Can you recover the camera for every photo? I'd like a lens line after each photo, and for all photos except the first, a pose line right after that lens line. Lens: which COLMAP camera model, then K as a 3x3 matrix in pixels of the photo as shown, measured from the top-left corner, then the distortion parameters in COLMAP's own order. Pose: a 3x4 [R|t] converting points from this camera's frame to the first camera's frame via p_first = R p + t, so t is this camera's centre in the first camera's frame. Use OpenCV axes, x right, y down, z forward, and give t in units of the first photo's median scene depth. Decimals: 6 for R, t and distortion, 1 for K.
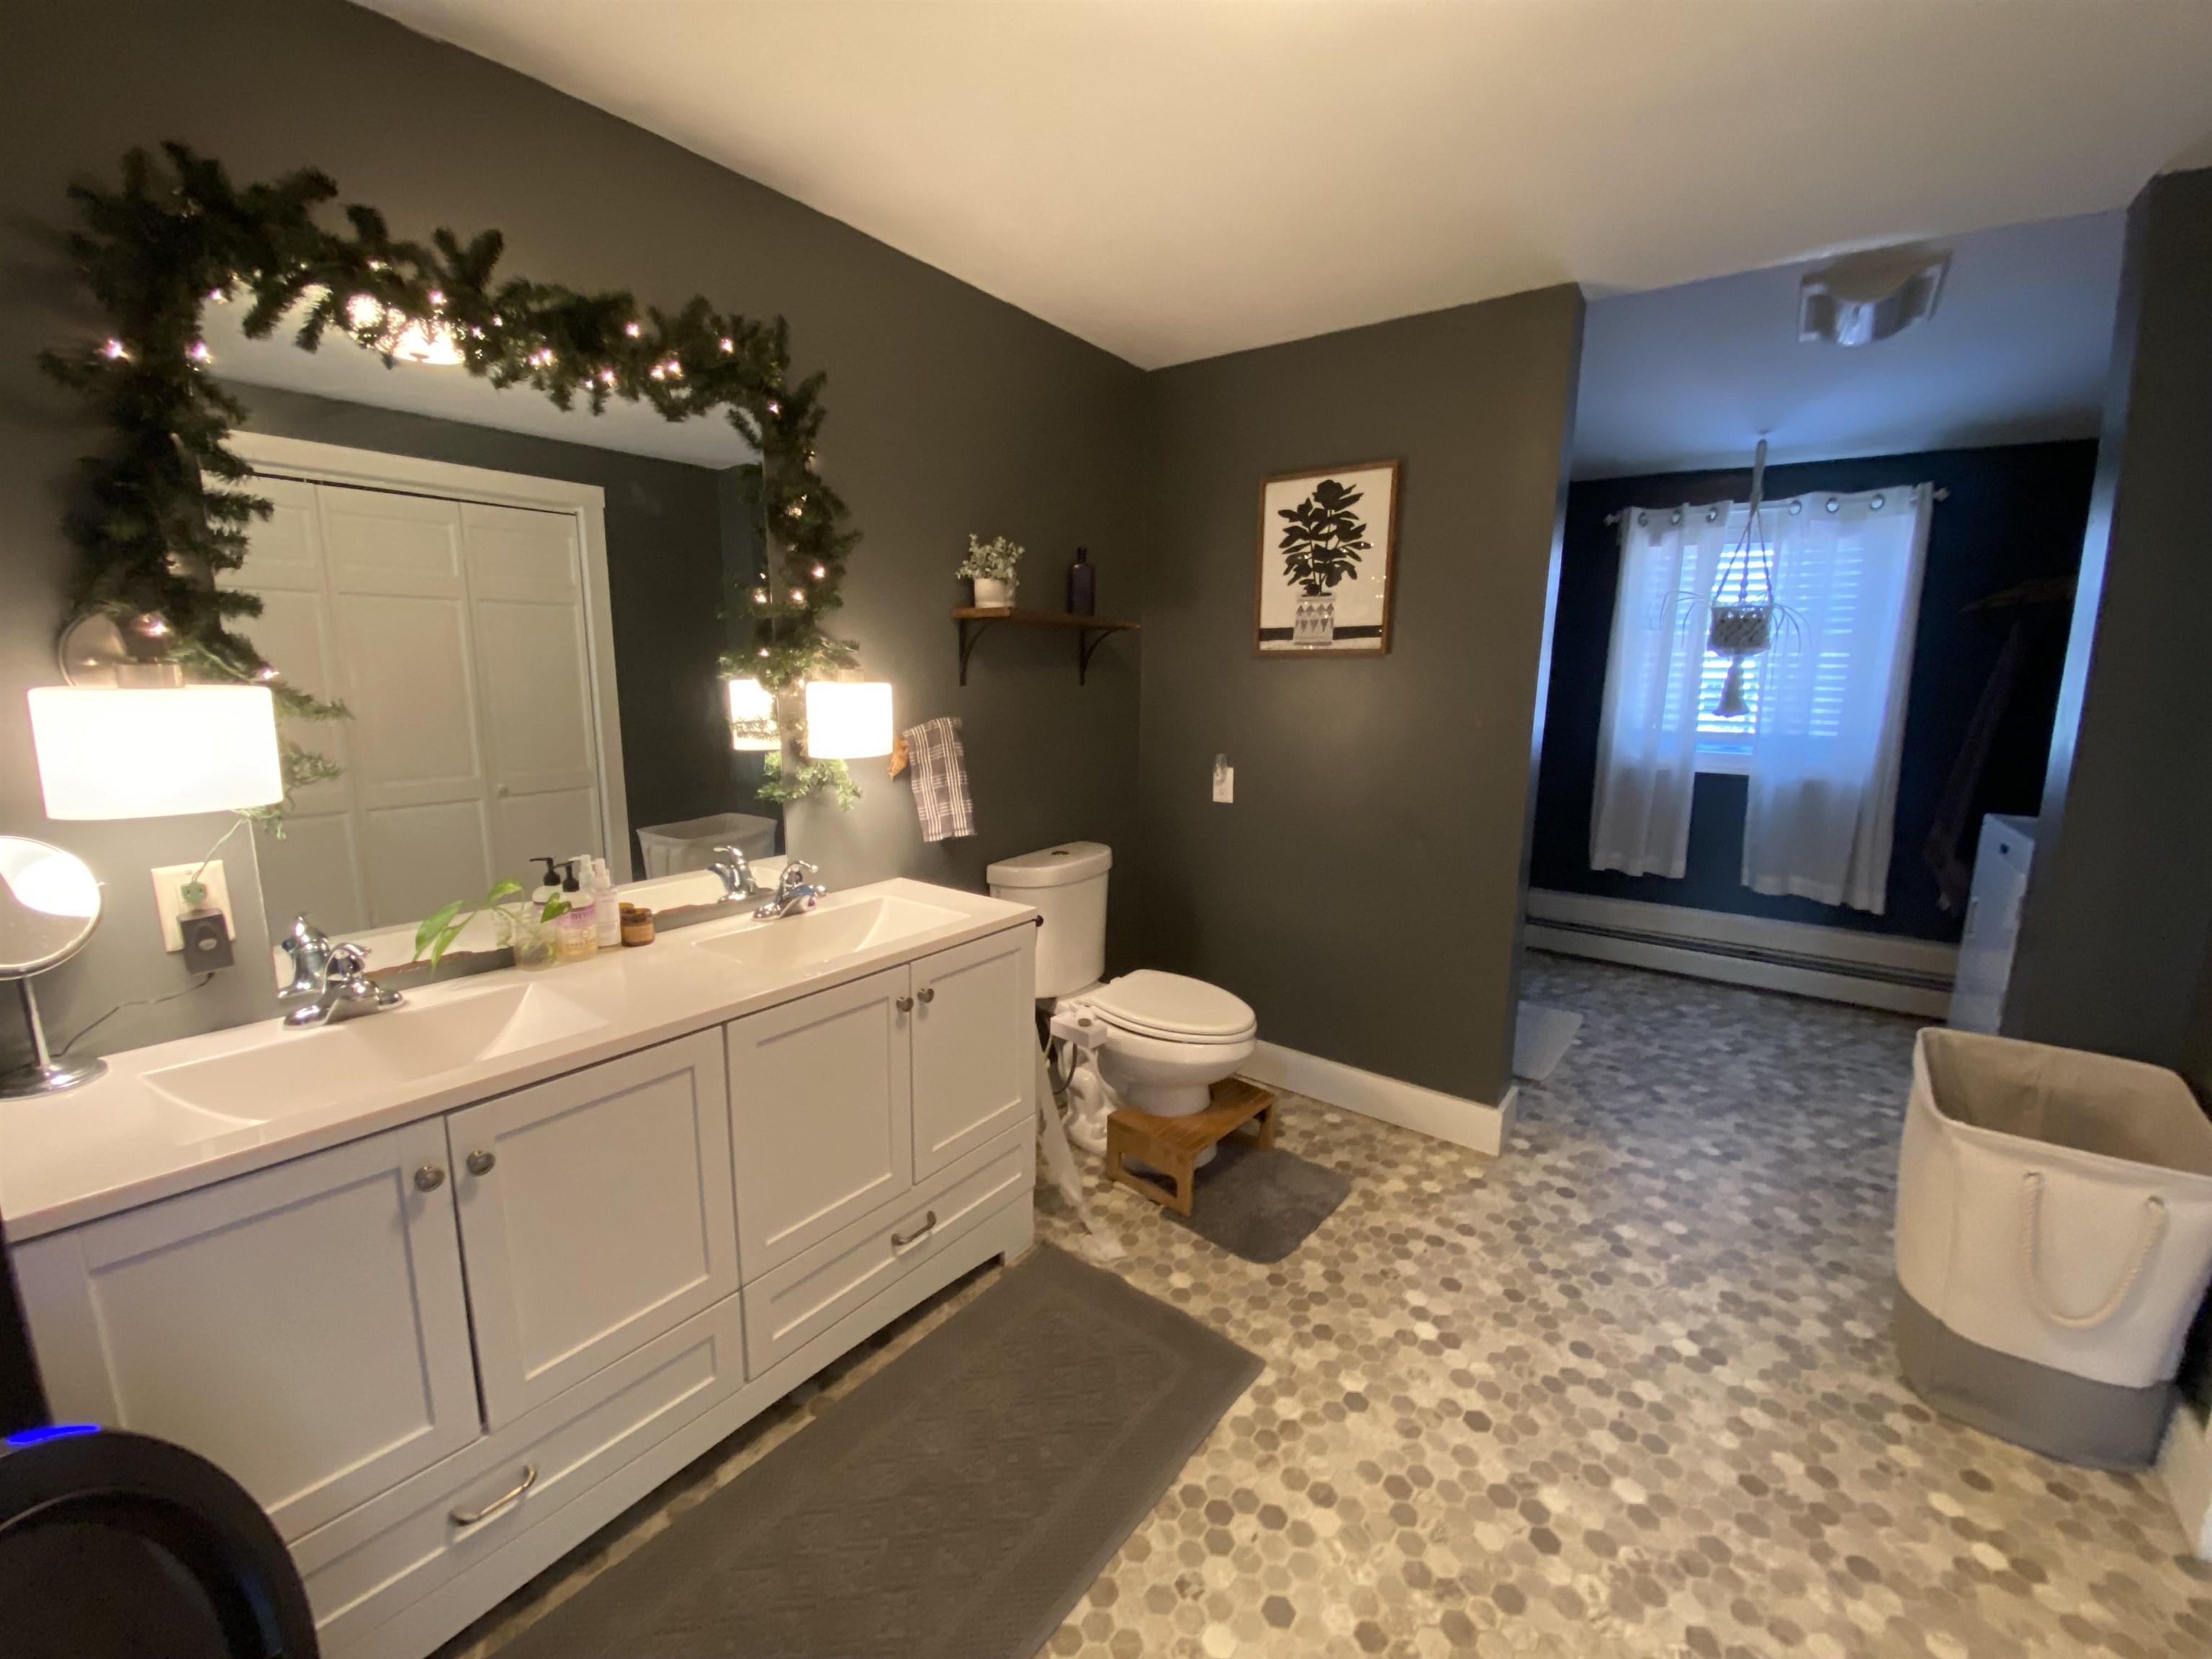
lens RADIAL K [[882.5, 0, 1108.1], [0, 882.5, 835.6], [0, 0, 1]] dist [-0.000676, -0.018550]
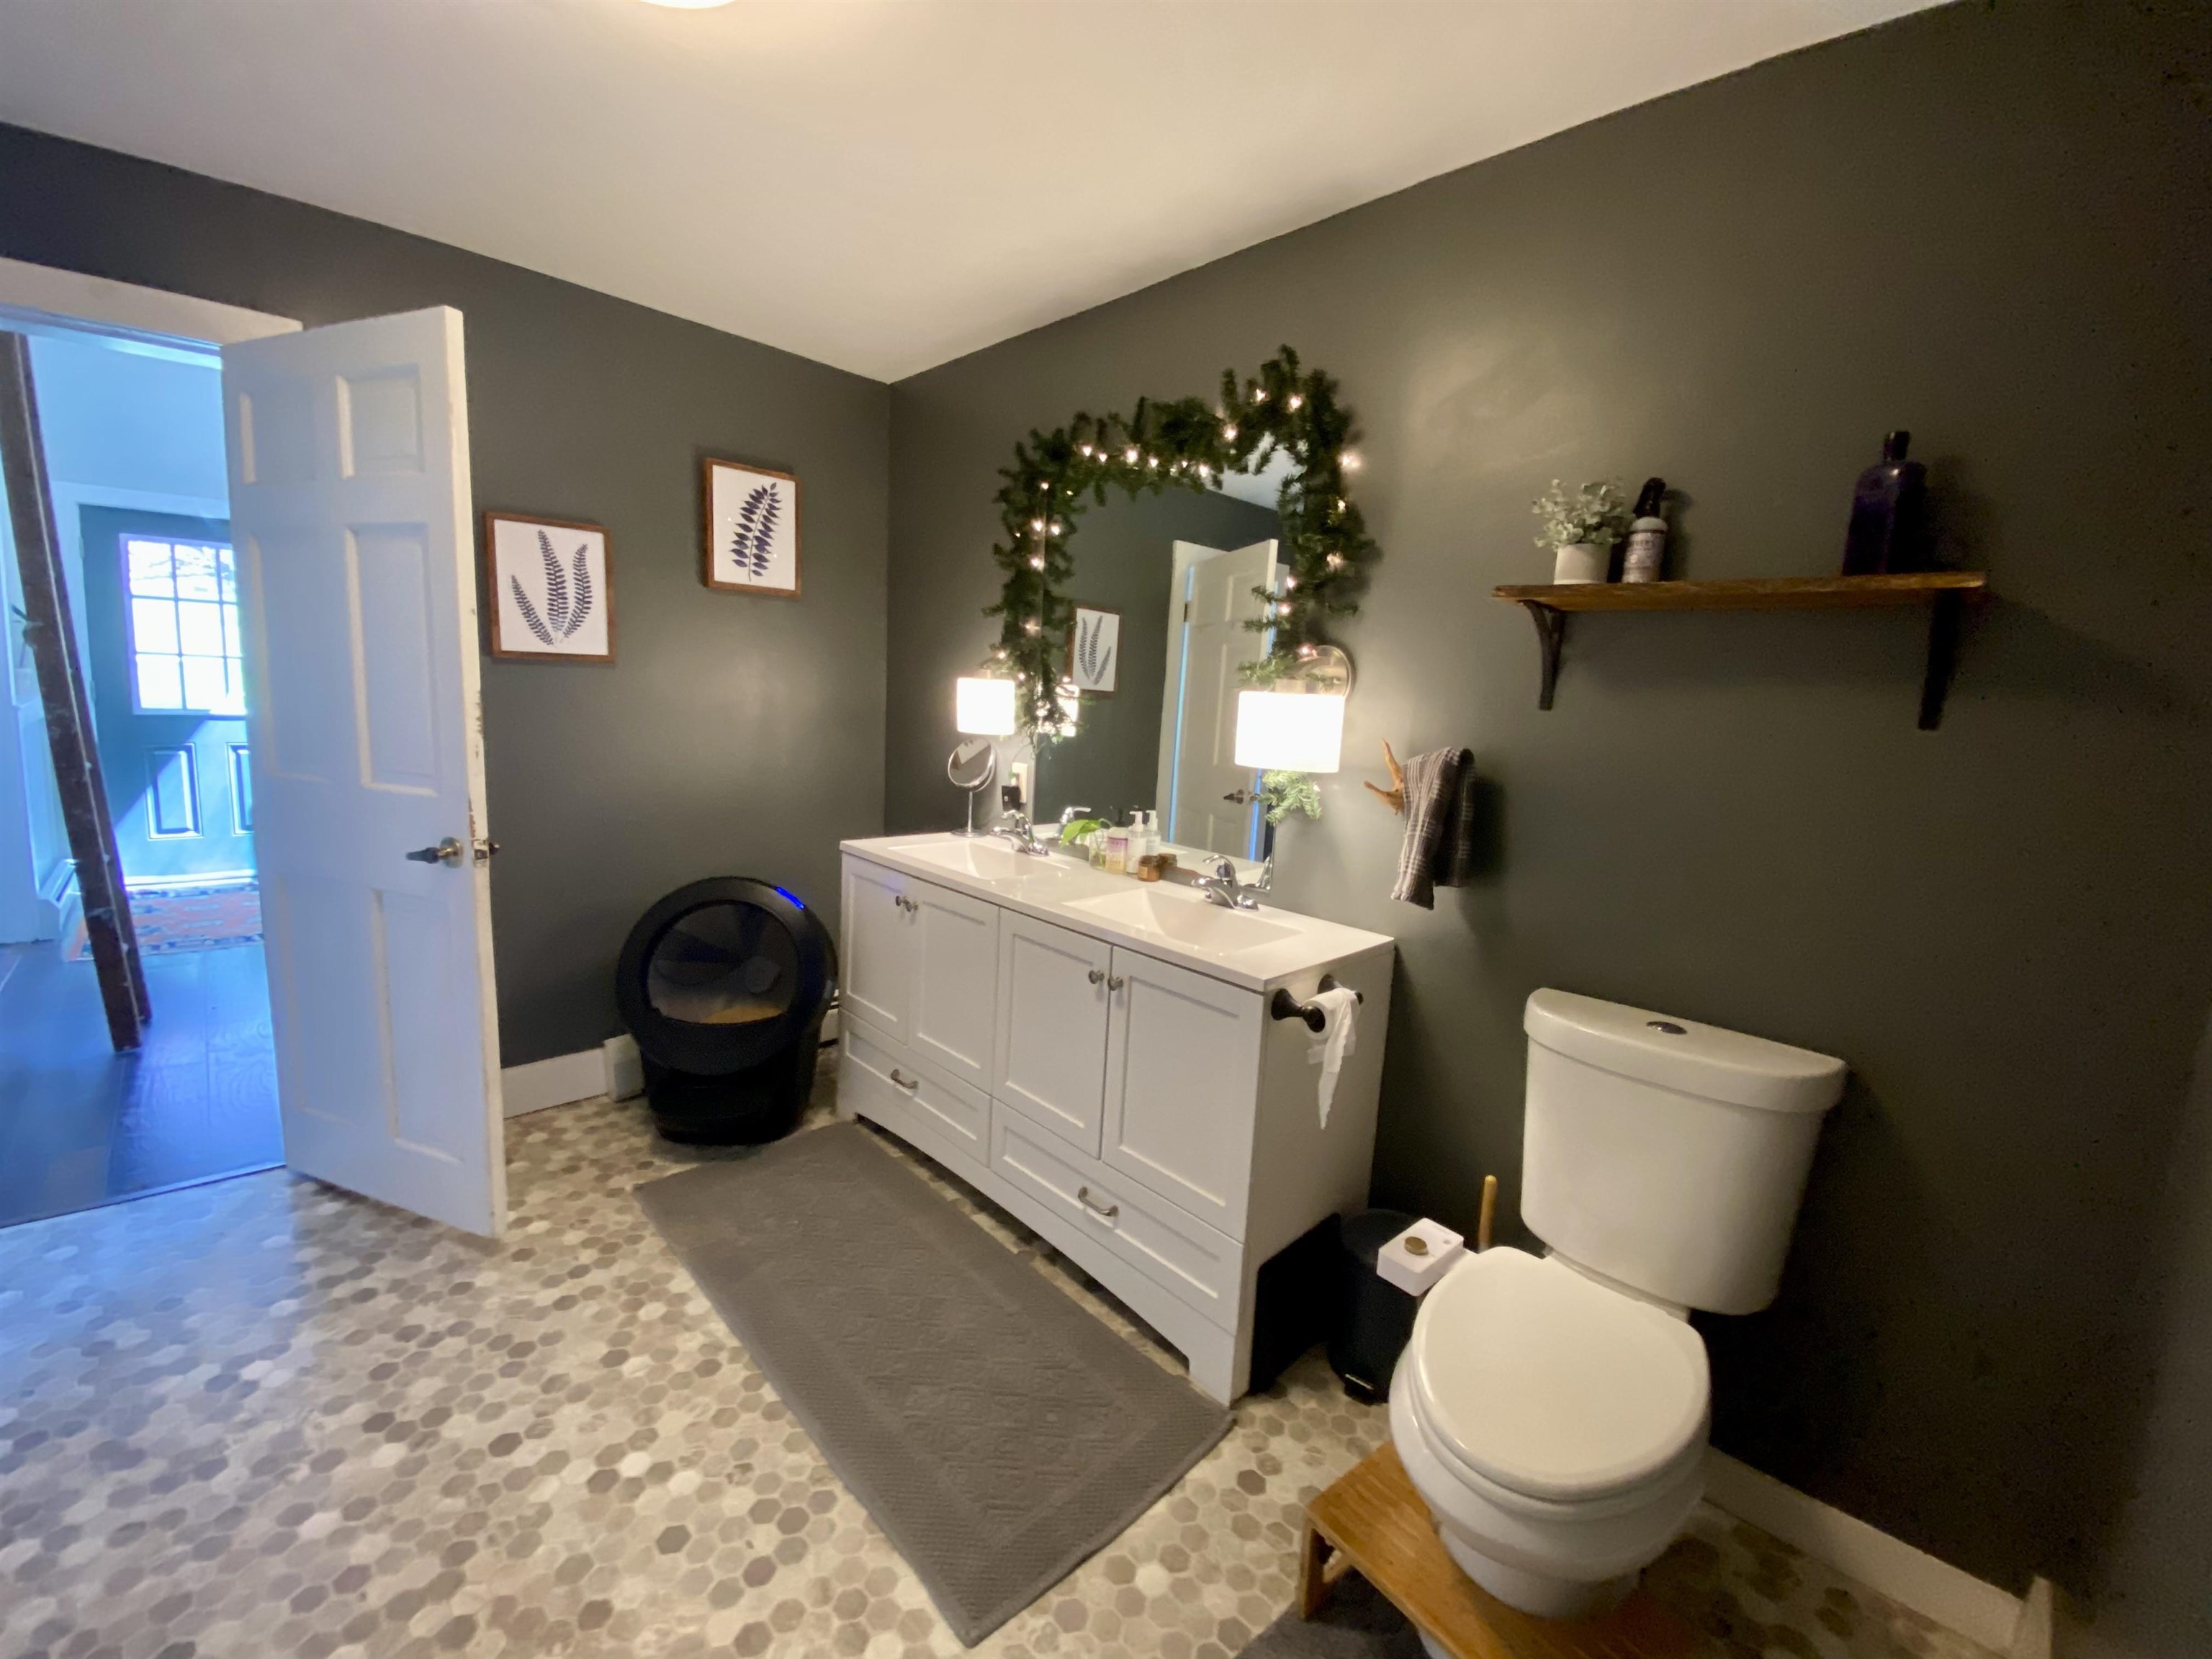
lens RADIAL K [[890.8, 0, 1100.3], [0, 890.8, 818.0], [0, 0, 1]] dist [0.010629, -0.014428]
pose [[-0.160200, 0.133549, -0.978008, 1.047165], [-0.218667, 0.961386, 0.167097, -0.235752], [0.962559, 0.240627, -0.124812, 1.424105]]
